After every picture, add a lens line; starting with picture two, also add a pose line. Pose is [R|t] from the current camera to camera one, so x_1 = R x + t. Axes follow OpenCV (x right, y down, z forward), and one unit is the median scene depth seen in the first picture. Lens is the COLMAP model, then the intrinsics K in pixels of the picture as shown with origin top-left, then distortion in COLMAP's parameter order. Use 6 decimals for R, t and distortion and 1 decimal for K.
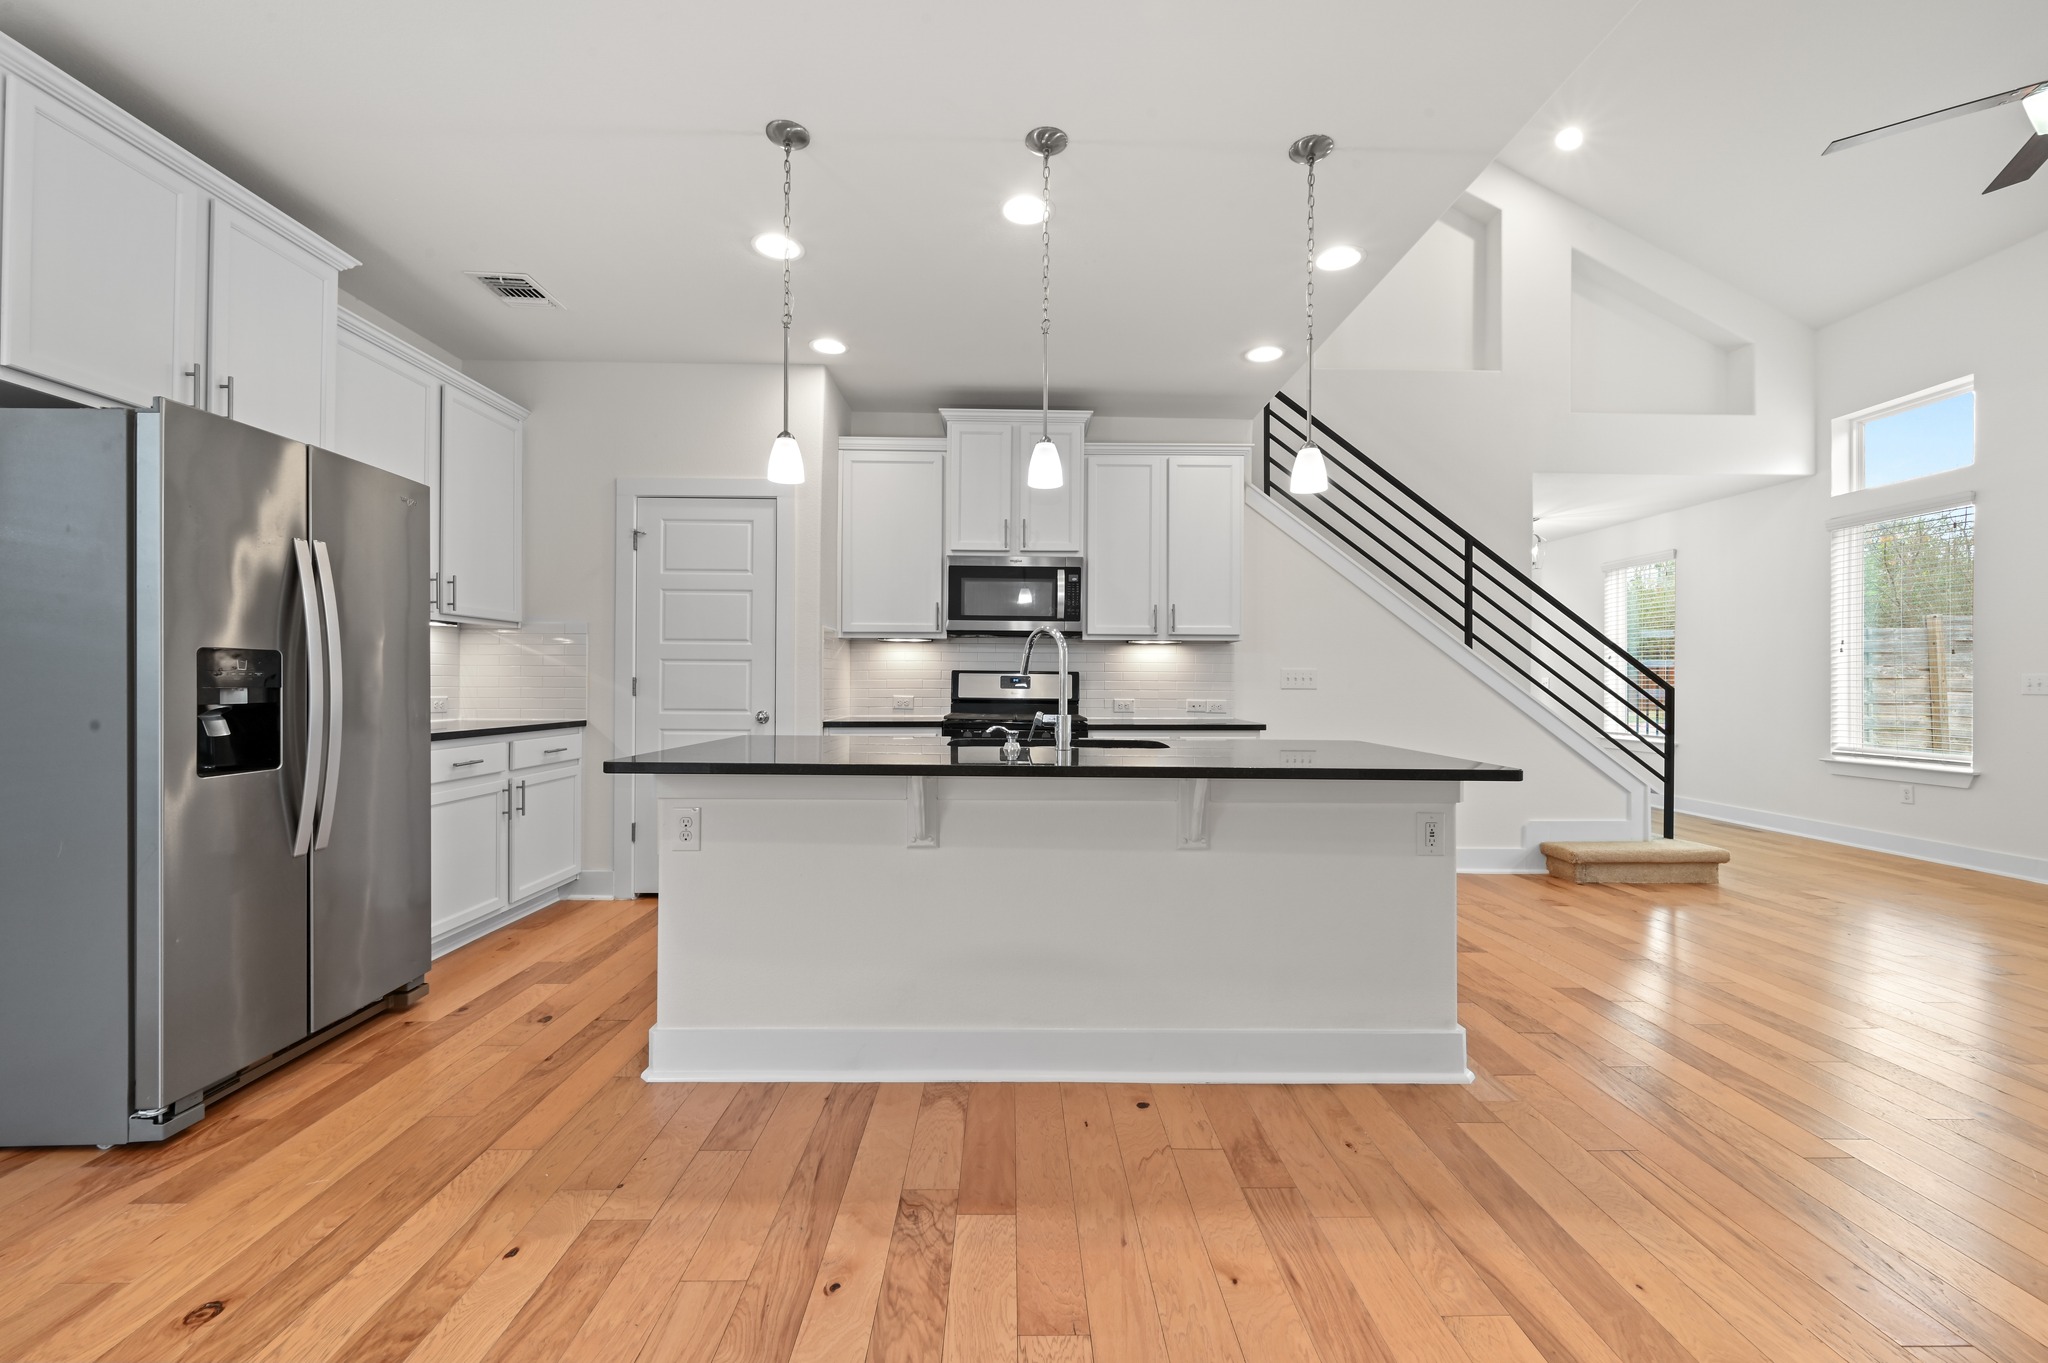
lens RADIAL K [[811.1, 0, 1022.0], [0, 811.1, 679.3], [0, 0, 1]] dist [-0.000721, 0.000385]
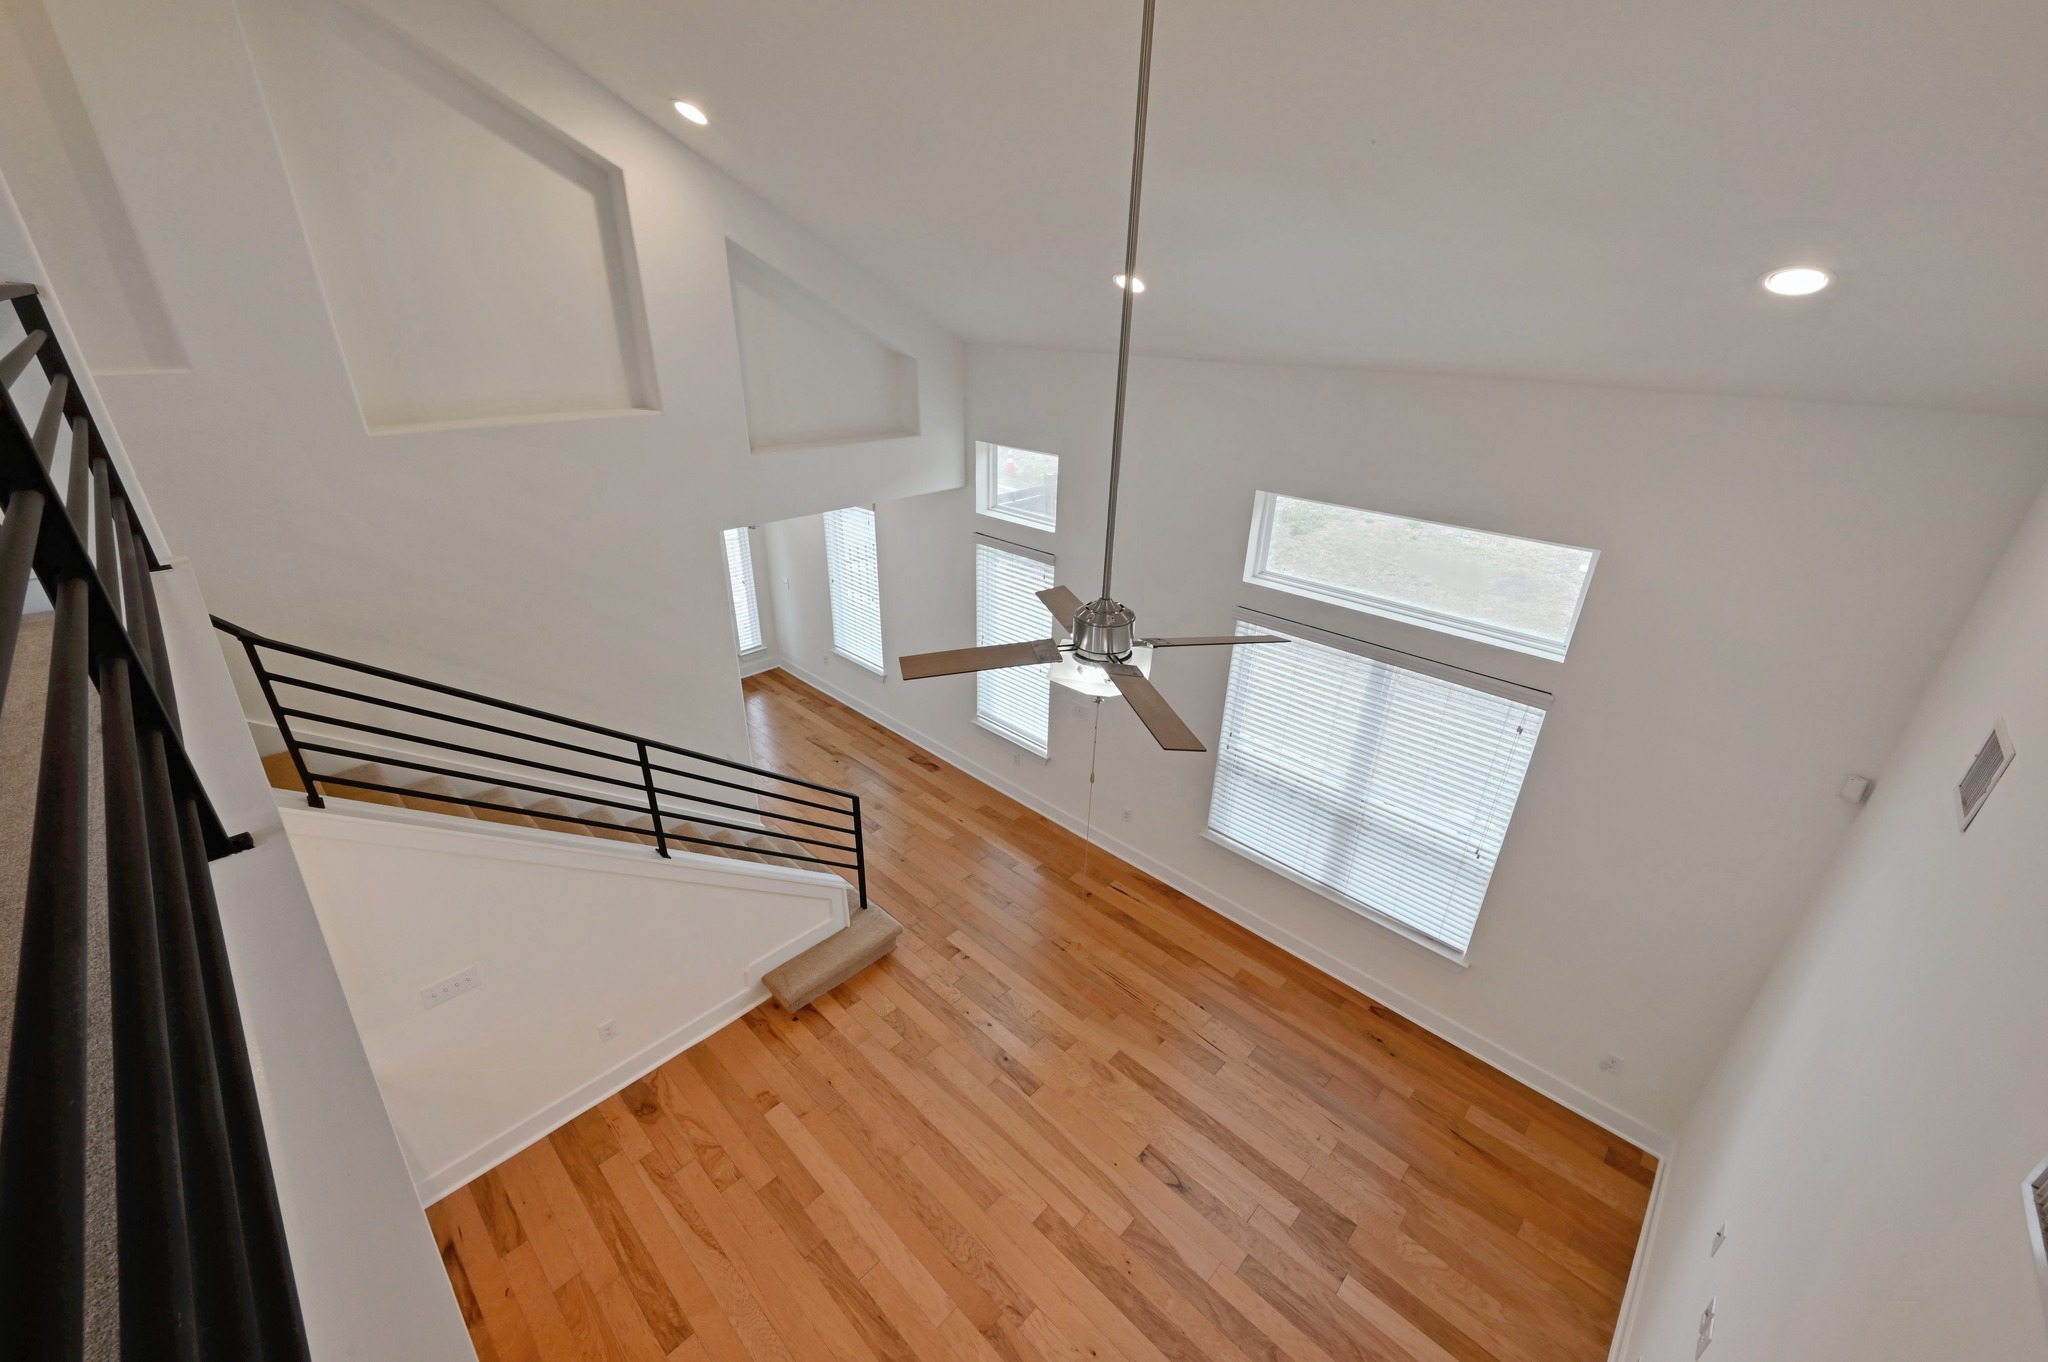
lens RADIAL K [[811.1, 0, 1020.1], [0, 811.1, 681.6], [0, 0, 1]] dist [-0.000721, 0.000385]
pose [[0.708292, -0.297702, 0.640075, 0.328122], [-0.014919, 0.900210, 0.435201, -0.631070], [-0.705762, -0.317798, 0.633170, 0.225704]]
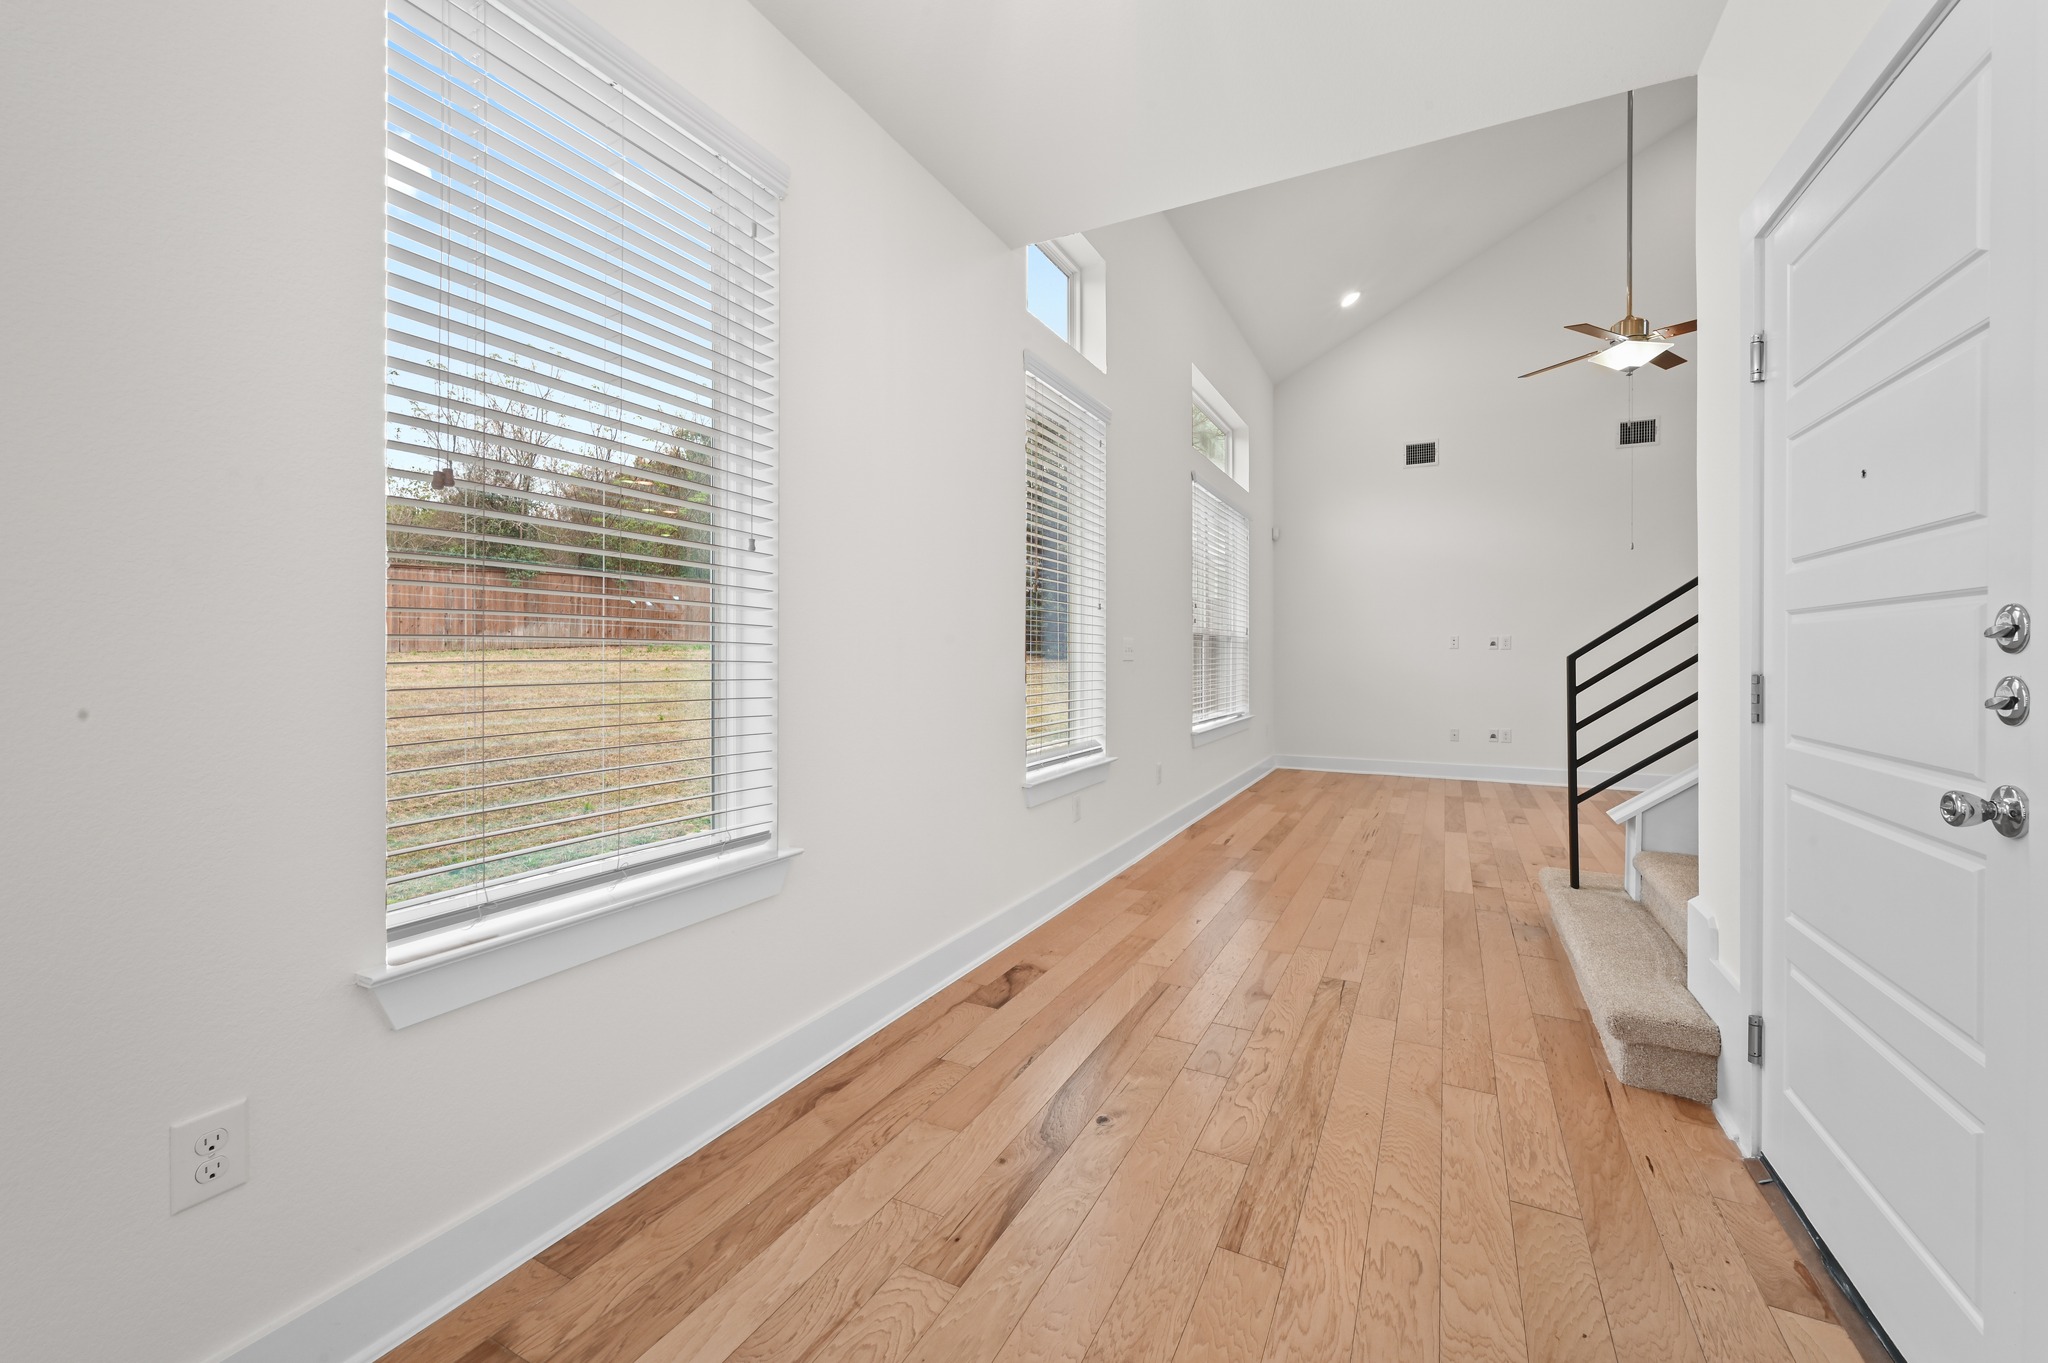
lens RADIAL K [[811.1, 0, 1015.6], [0, 811.1, 671.5], [0, 0, 1]] dist [-0.000721, 0.000385]
pose [[-0.876351, -0.016319, 0.481396, 0.926001], [-0.008894, 0.999804, 0.017701, 0.016600], [-0.481590, 0.011231, -0.876325, 1.898488]]
